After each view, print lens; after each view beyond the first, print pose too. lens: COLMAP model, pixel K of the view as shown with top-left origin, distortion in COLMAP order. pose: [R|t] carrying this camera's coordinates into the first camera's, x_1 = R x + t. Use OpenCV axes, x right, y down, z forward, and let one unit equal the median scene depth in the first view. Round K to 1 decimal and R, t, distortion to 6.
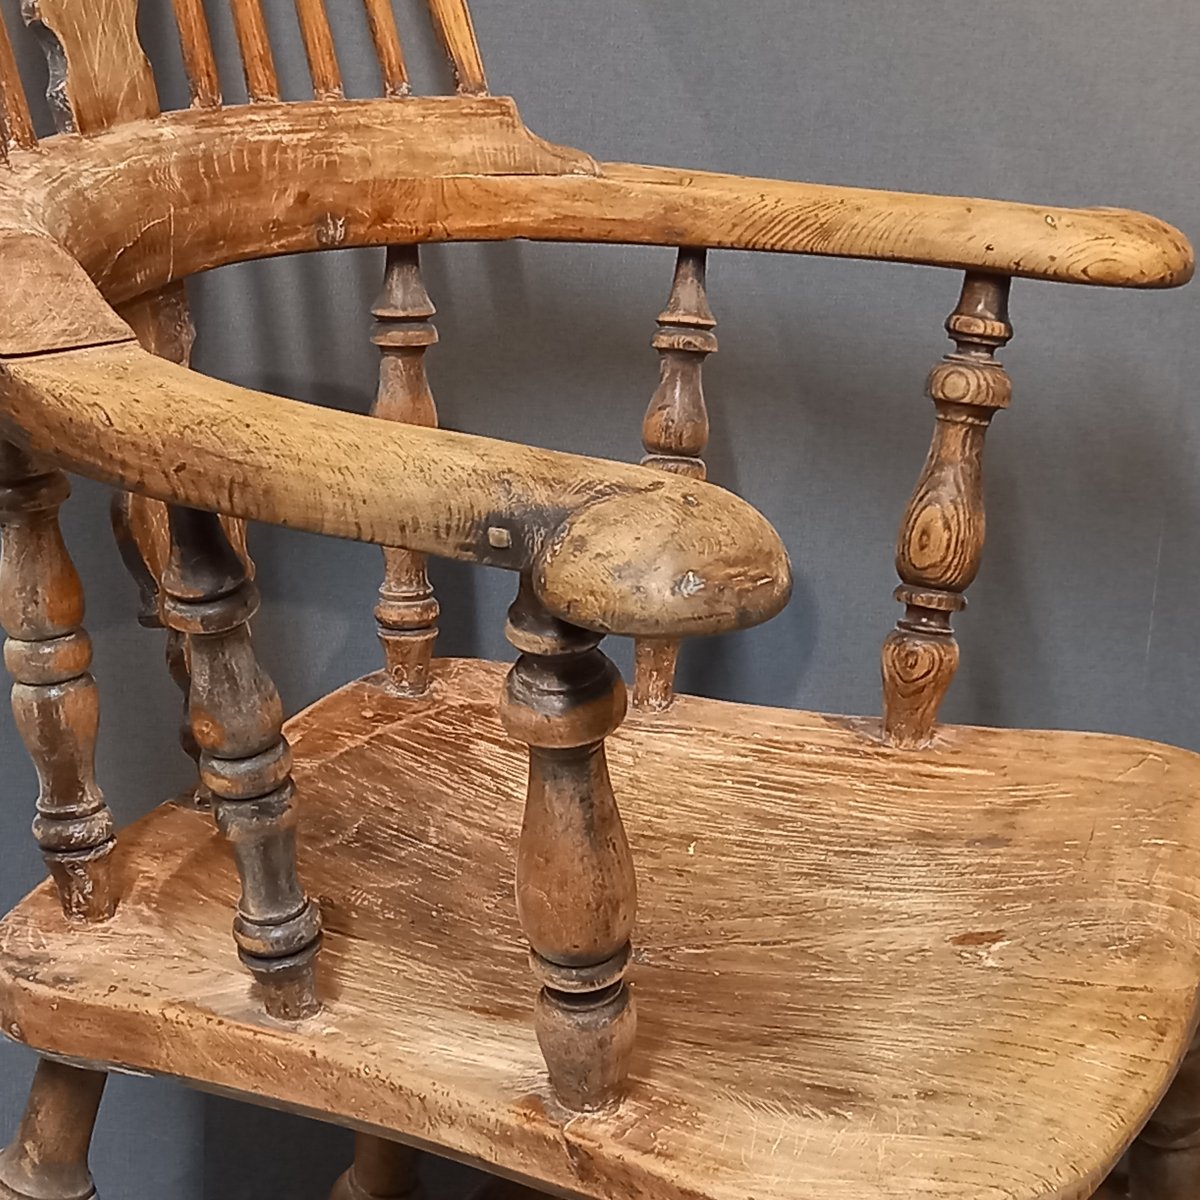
lens RADIAL K [[2856.1, 0, 605.5], [0, 2856.1, 608.3], [0, 0, 1]] dist [0.130071, 0.000000]
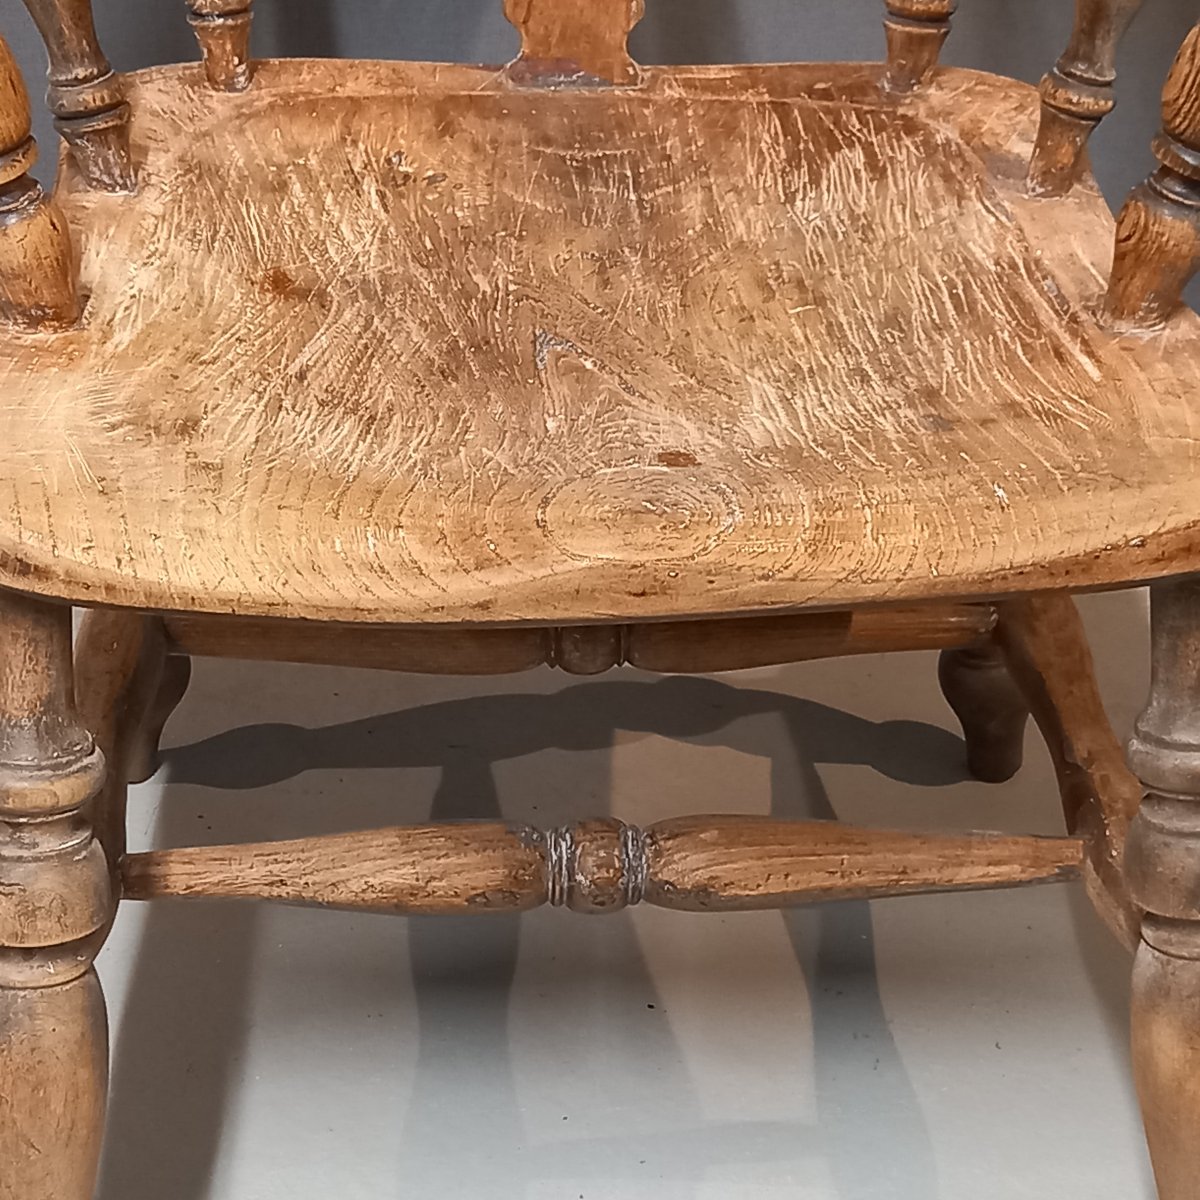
lens RADIAL K [[2856.1, 0, 601.1], [0, 2856.1, 622.3], [0, 0, 1]] dist [0.130071, 0.000000]
pose [[0.415136, 0.446819, -0.792474, 0.727313], [-0.285039, 0.891103, 0.353112, -0.120703], [0.863953, 0.079297, 0.497289, 0.501220]]
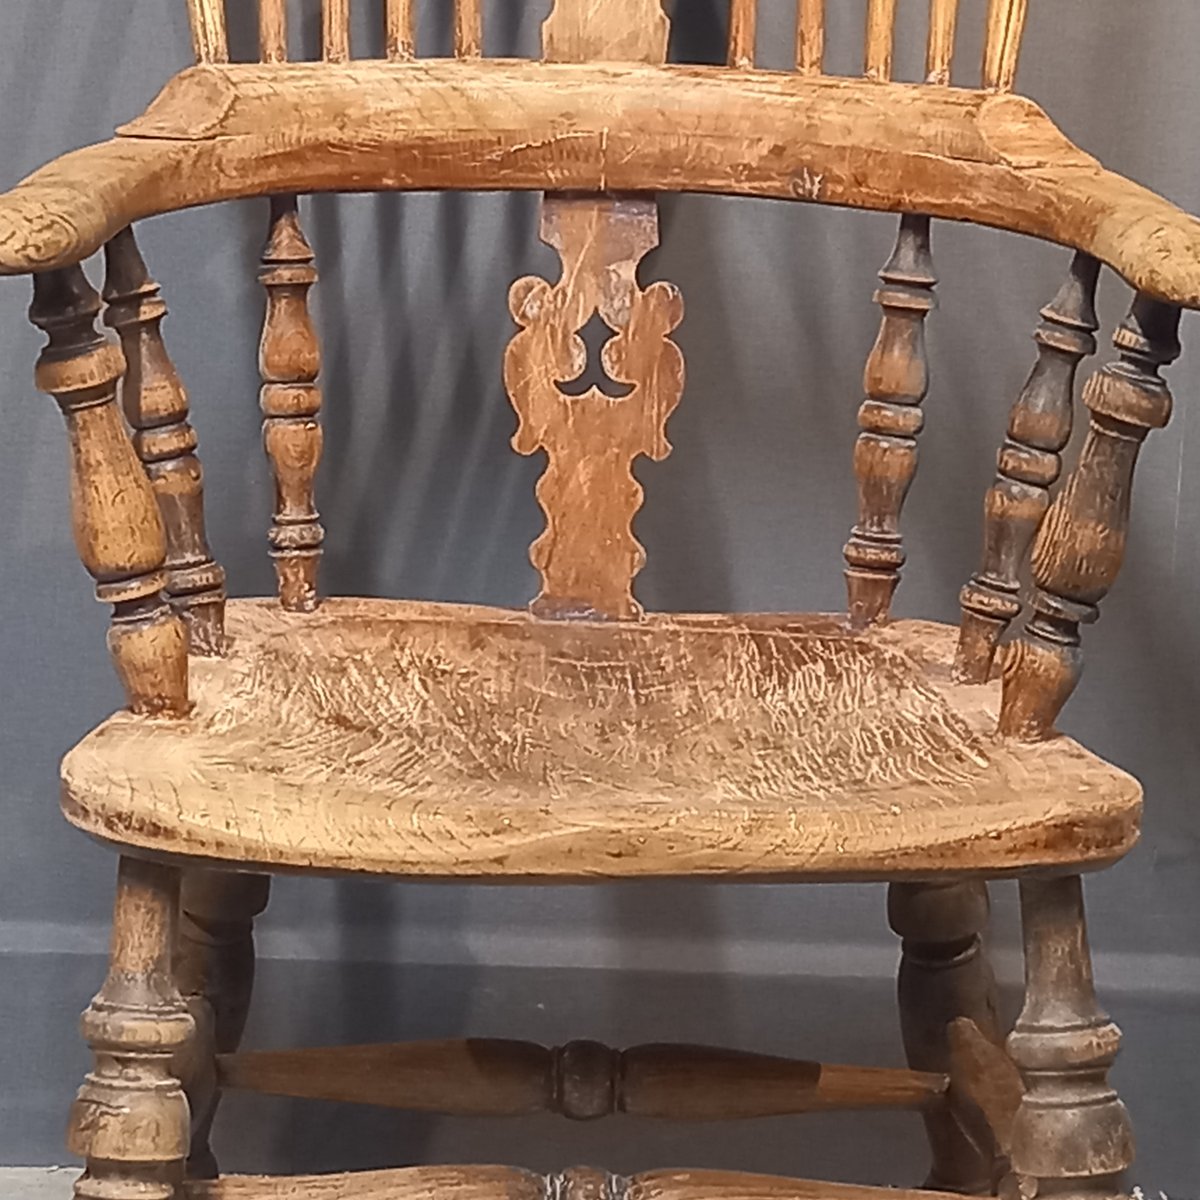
lens RADIAL K [[4021.4, 0, 598.7], [0, 4021.4, 664.7], [0, 0, 1]] dist [0.132687, 0.000000]
pose [[0.394399, 0.178553, -0.901426, 1.334836], [-0.302476, 0.951503, 0.056131, -0.013702], [0.867731, 0.250522, 0.429280, 0.276377]]
